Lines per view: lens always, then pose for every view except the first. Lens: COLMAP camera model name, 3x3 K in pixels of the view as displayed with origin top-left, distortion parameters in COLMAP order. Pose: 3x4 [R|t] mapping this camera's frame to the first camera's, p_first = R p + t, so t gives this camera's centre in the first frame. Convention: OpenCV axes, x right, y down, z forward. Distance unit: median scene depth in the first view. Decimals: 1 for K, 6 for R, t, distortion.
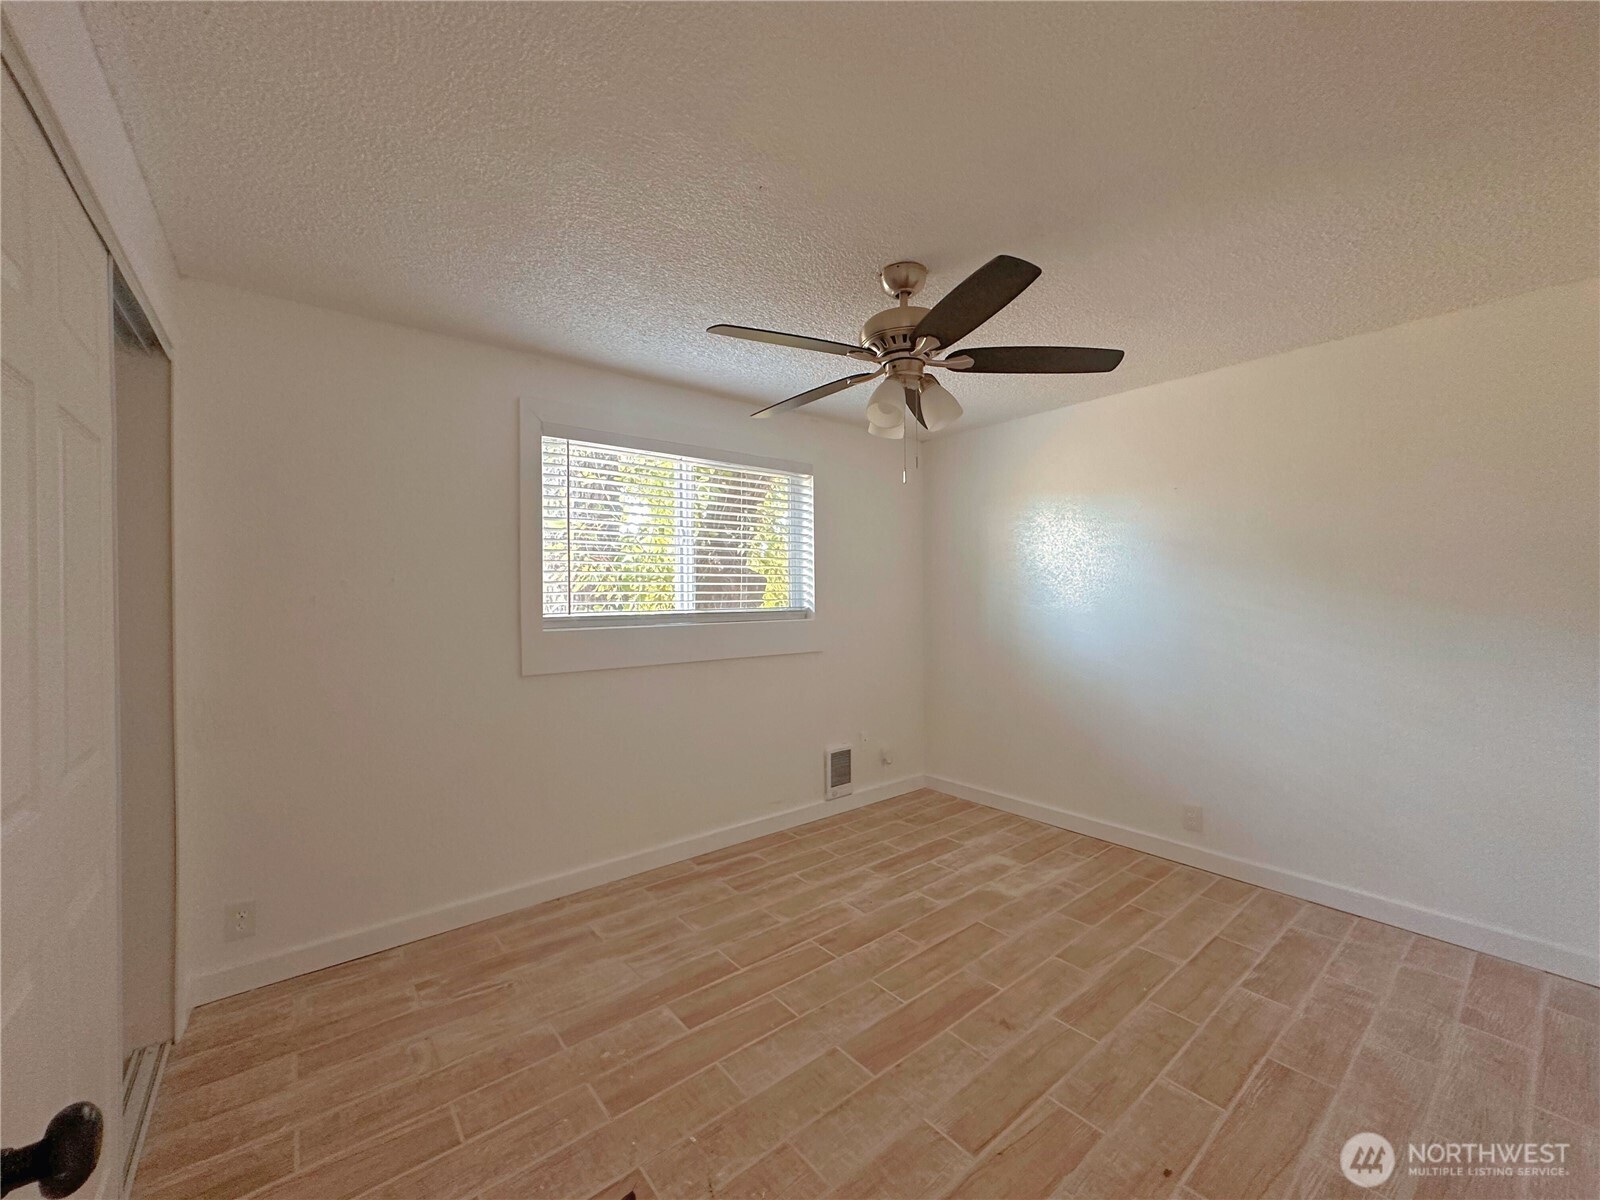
lens RADIAL K [[634.0, 0, 798.2], [0, 634.0, 602.4], [0, 0, 1]] dist [-0.003535, 0.000913]
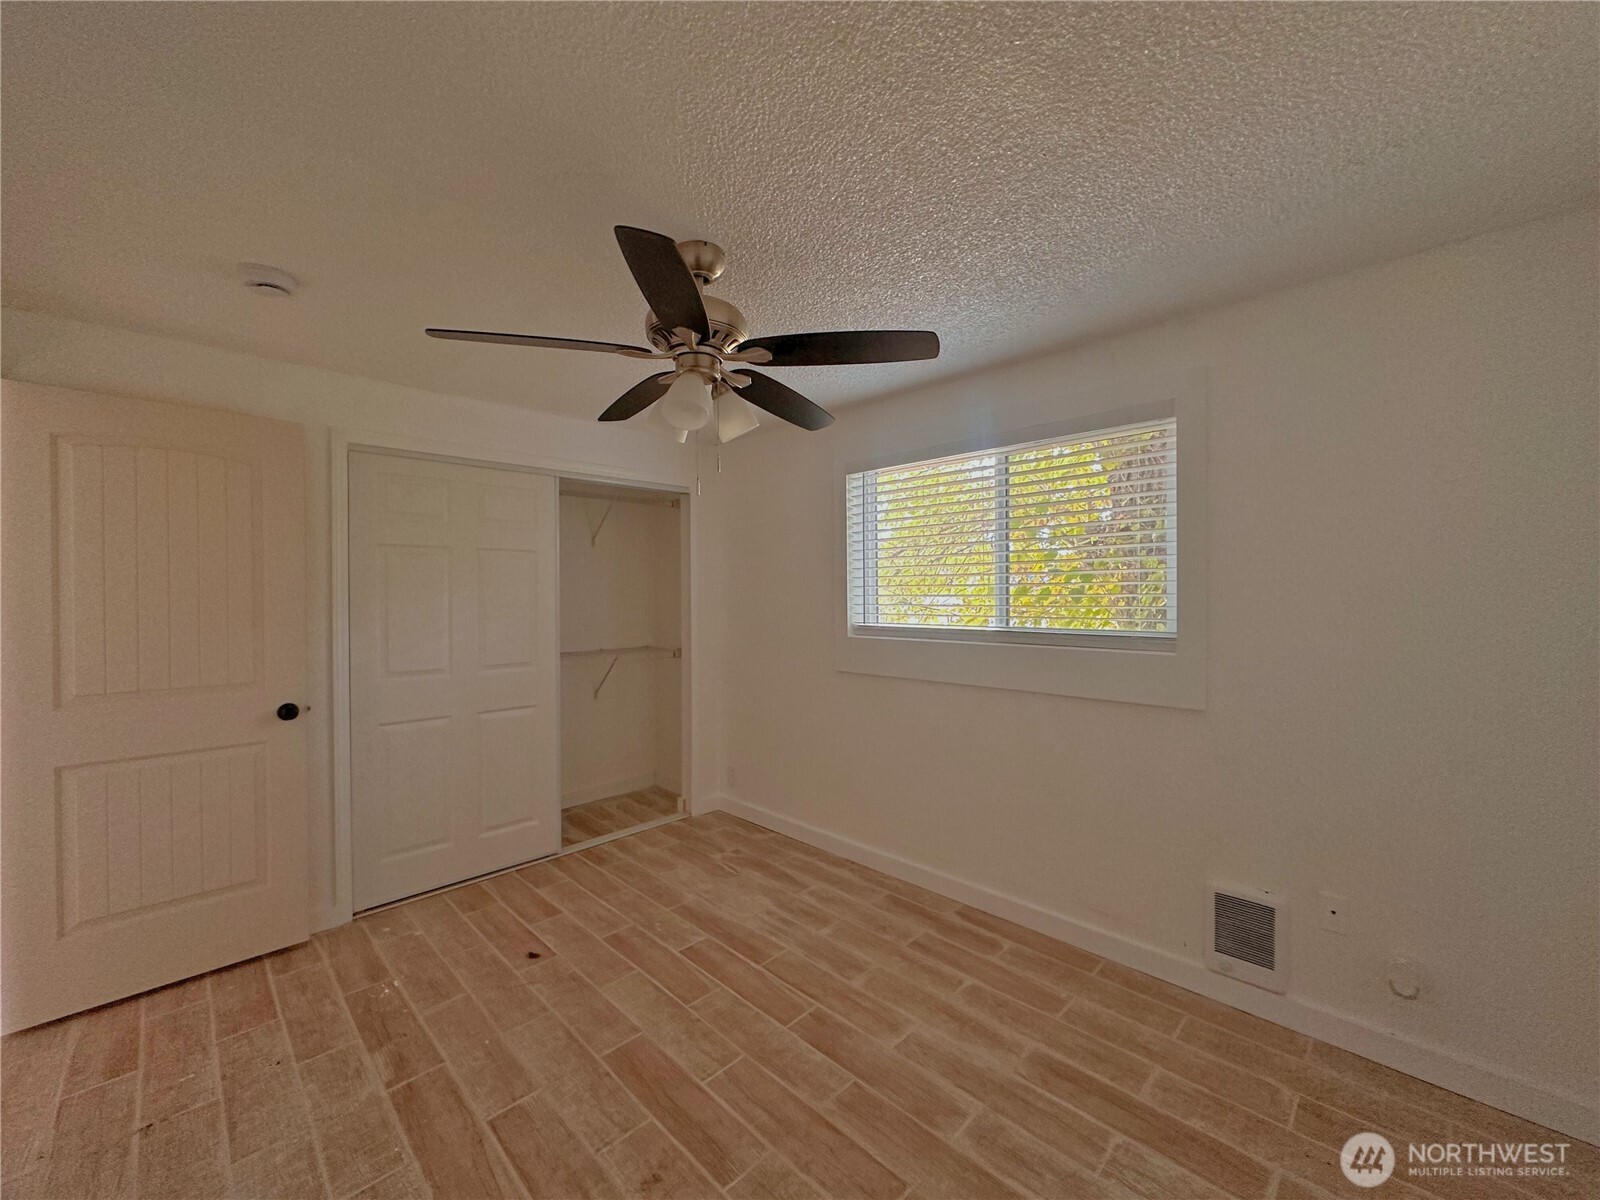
lens RADIAL K [[634.0, 0, 805.2], [0, 634.0, 599.6], [0, 0, 1]] dist [-0.003535, 0.000913]
pose [[0.110423, 0.017147, -0.993737, 0.818977], [-0.005778, 0.999845, 0.016611, -0.046664], [0.993868, 0.003907, 0.110505, 0.810287]]
